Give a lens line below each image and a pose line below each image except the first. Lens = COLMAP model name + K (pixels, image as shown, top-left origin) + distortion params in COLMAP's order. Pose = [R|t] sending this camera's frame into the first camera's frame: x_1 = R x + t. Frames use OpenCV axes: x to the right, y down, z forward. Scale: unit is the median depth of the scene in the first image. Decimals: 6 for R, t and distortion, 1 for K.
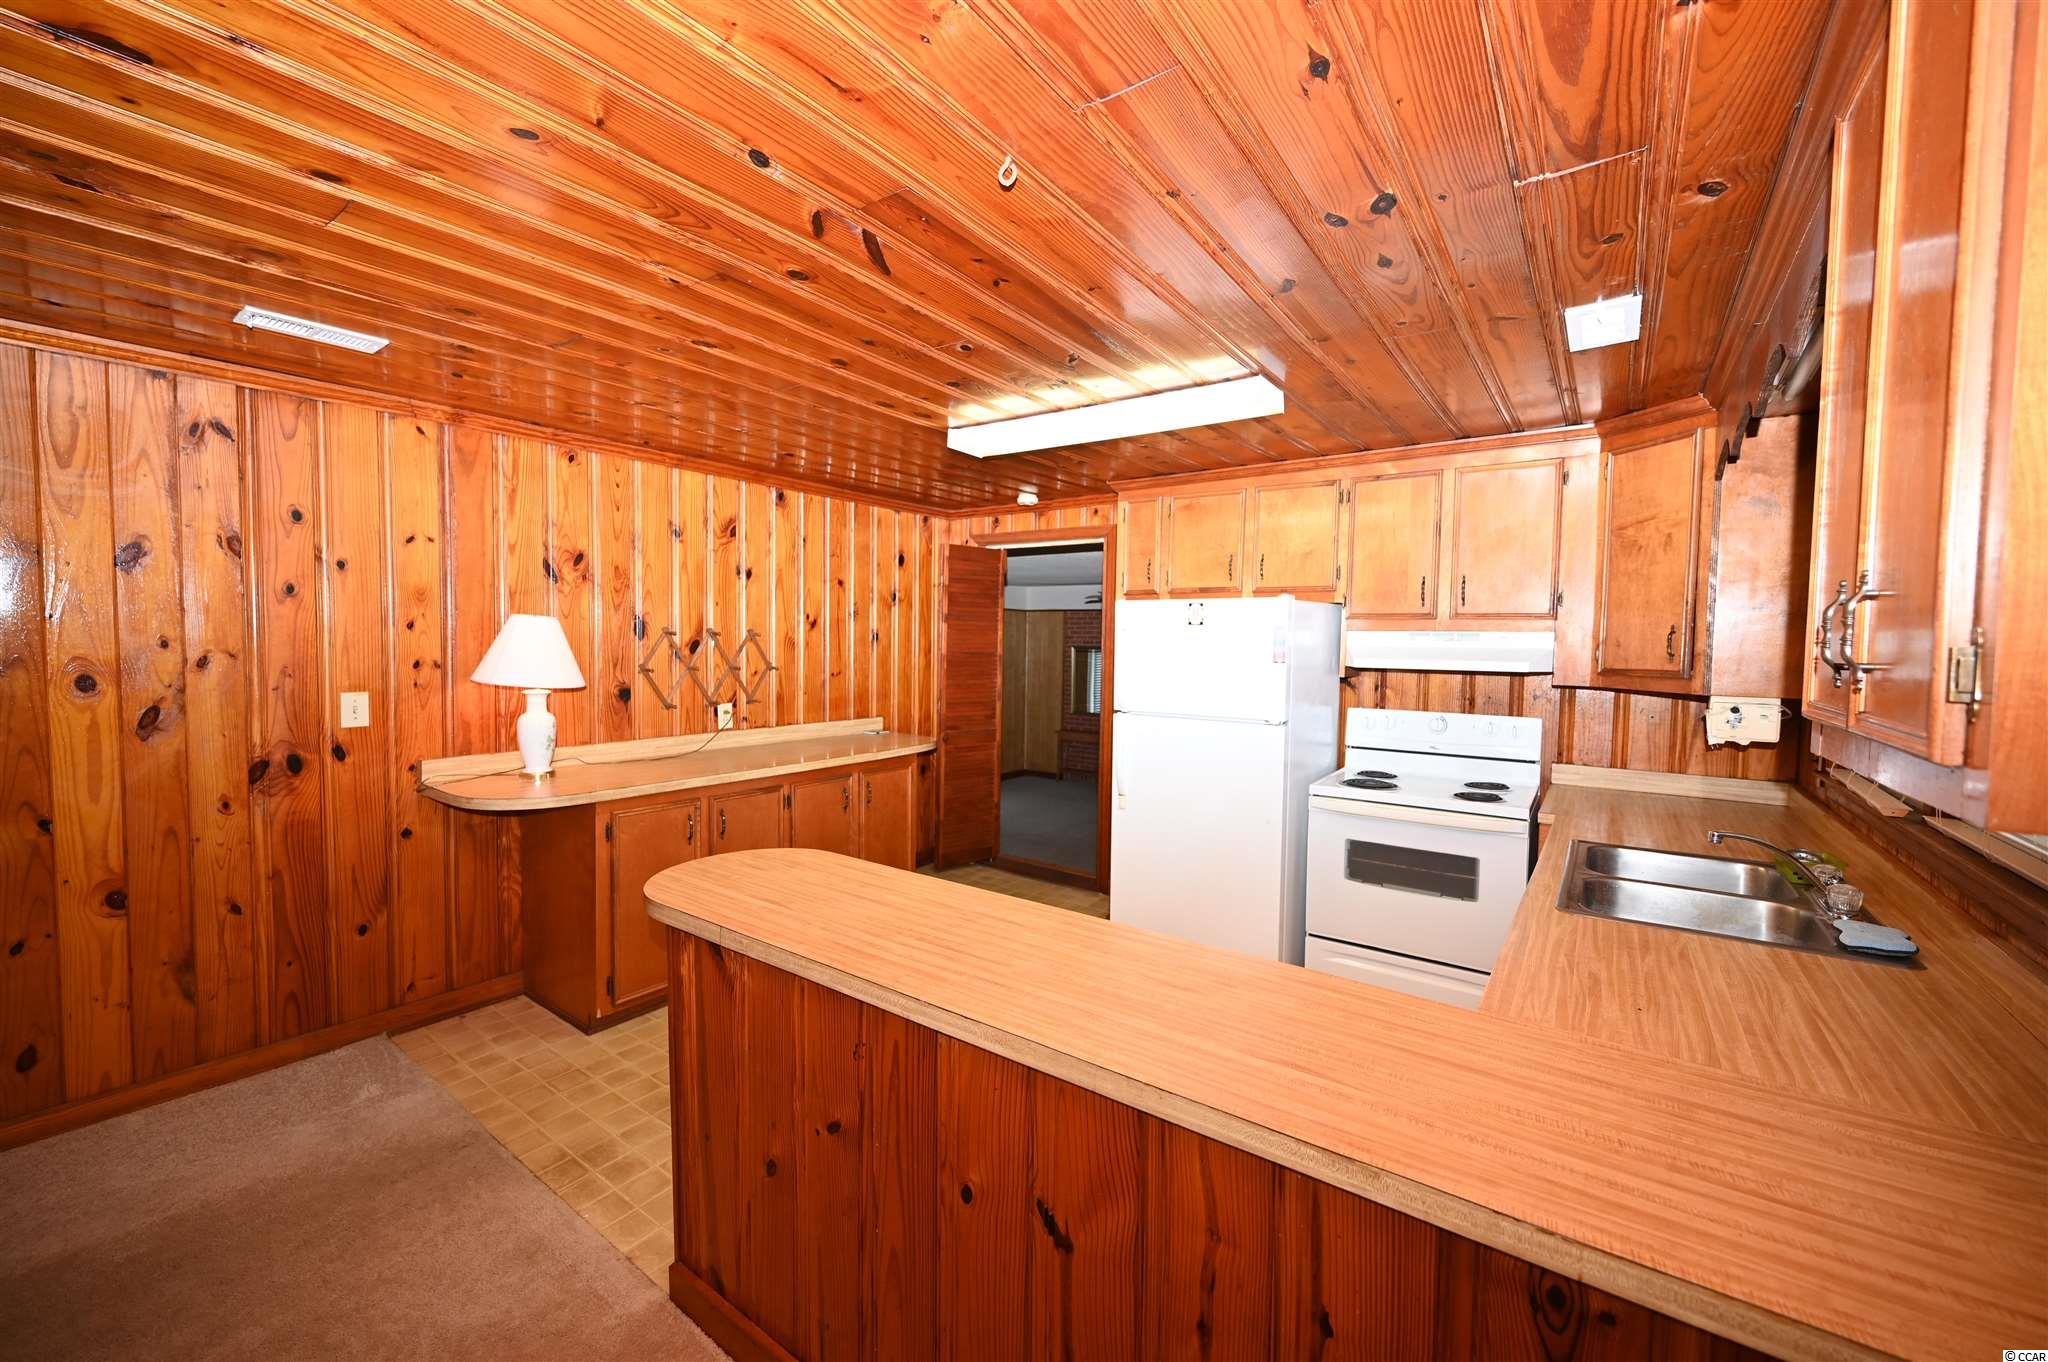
lens RADIAL K [[806.4, 0, 1021.2], [0, 806.4, 680.2], [0, 0, 1]] dist [-0.000993, -0.000207]
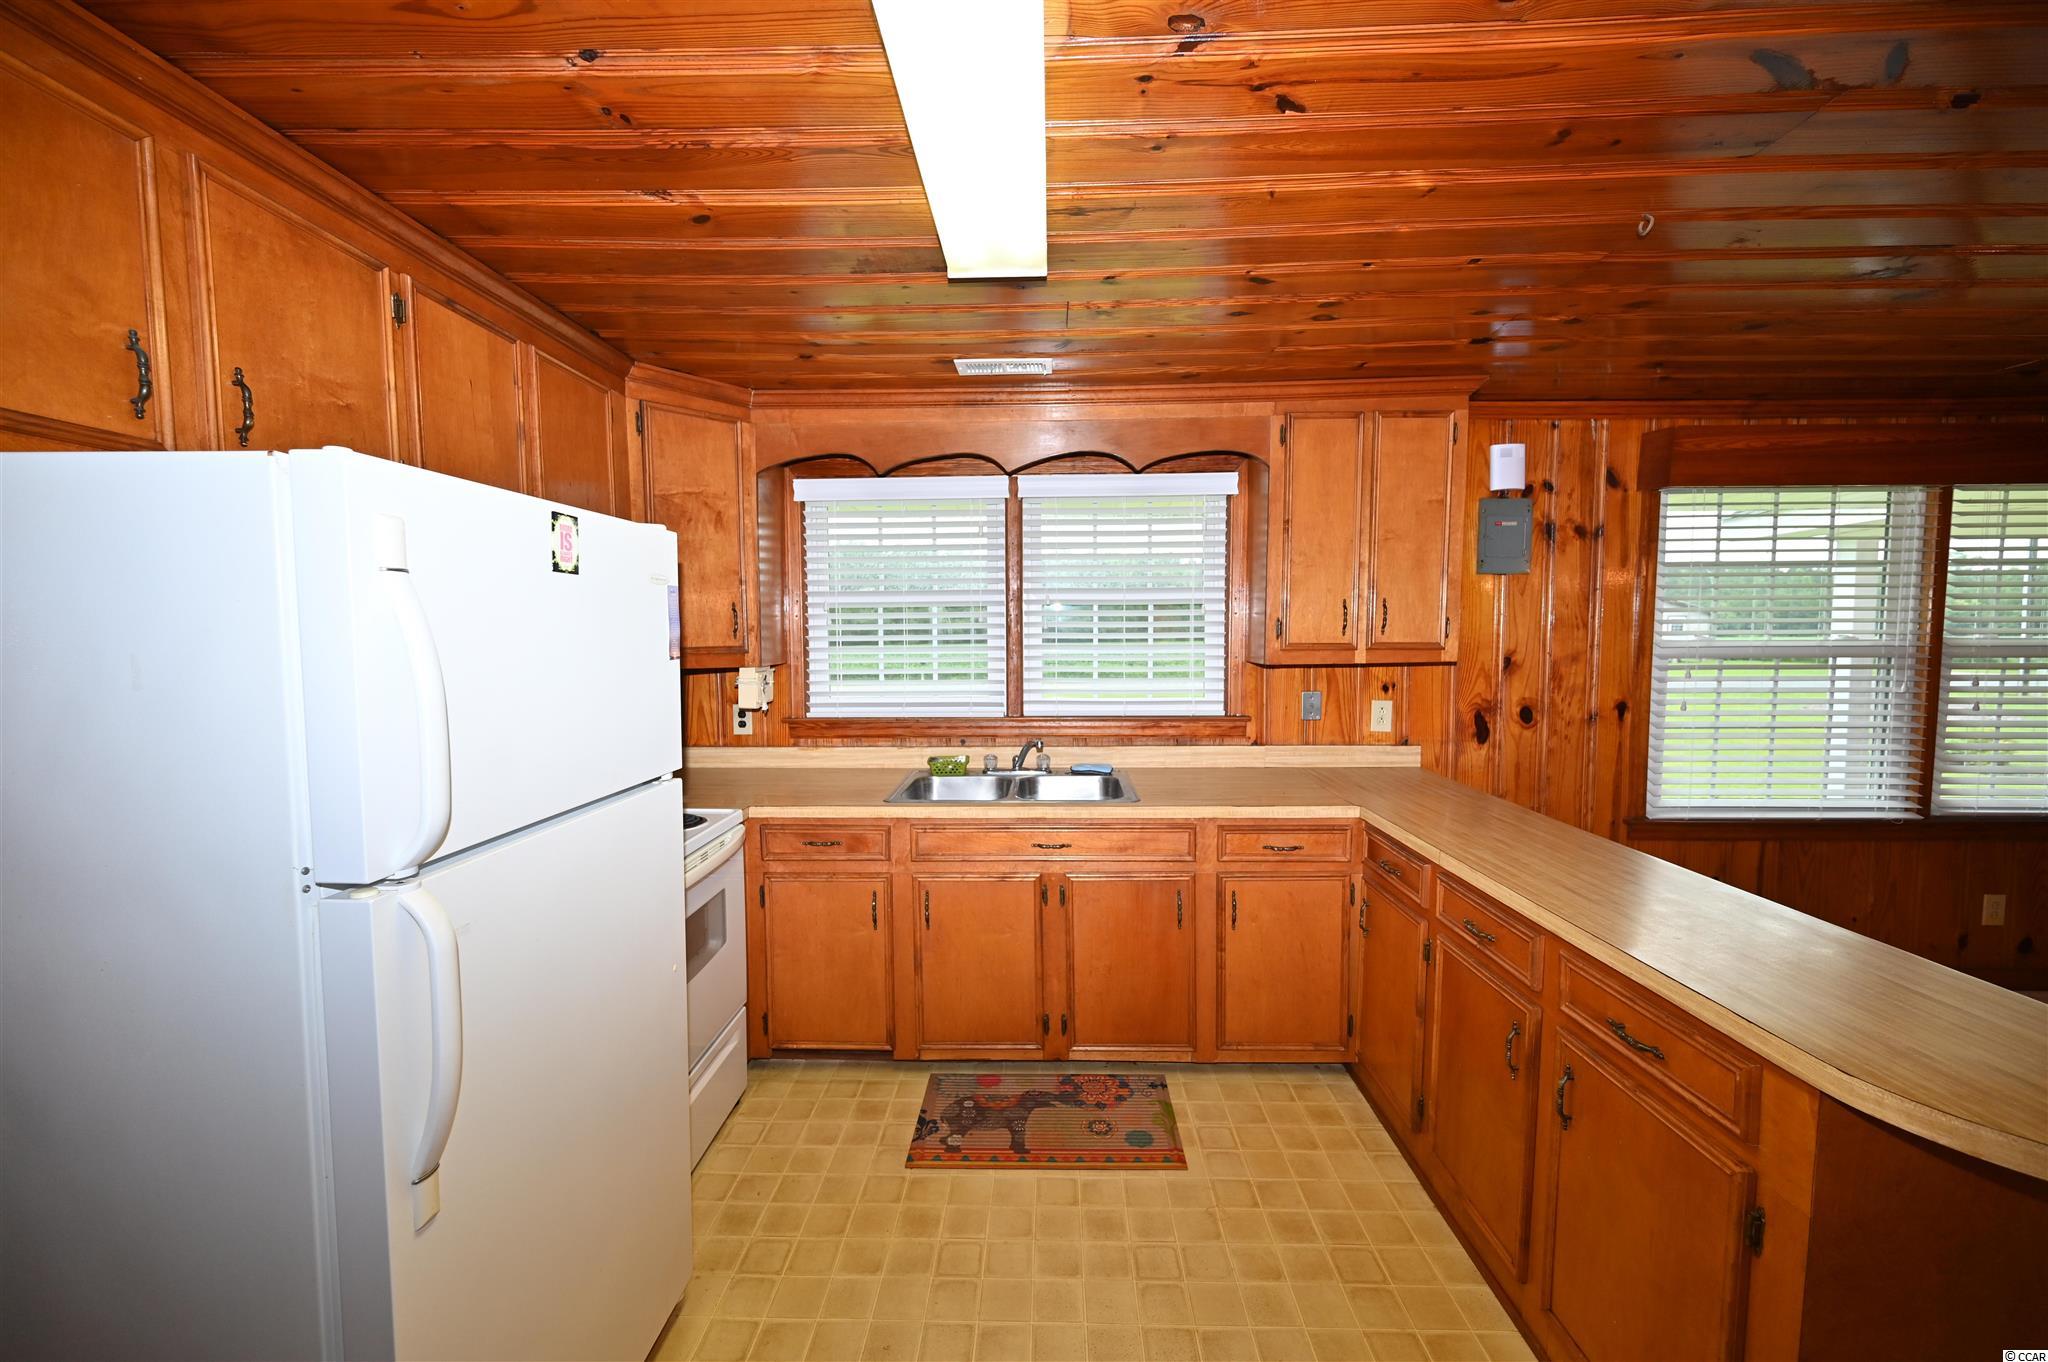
lens RADIAL K [[805.7, 0, 1027.2], [0, 805.7, 687.0], [0, 0, 1]] dist [-0.000079, -0.000150]
pose [[-0.566078, -0.068666, 0.821487, -0.308116], [0.037139, 0.993388, 0.108628, -0.067032], [-0.823514, 0.092001, -0.559785, 1.456292]]
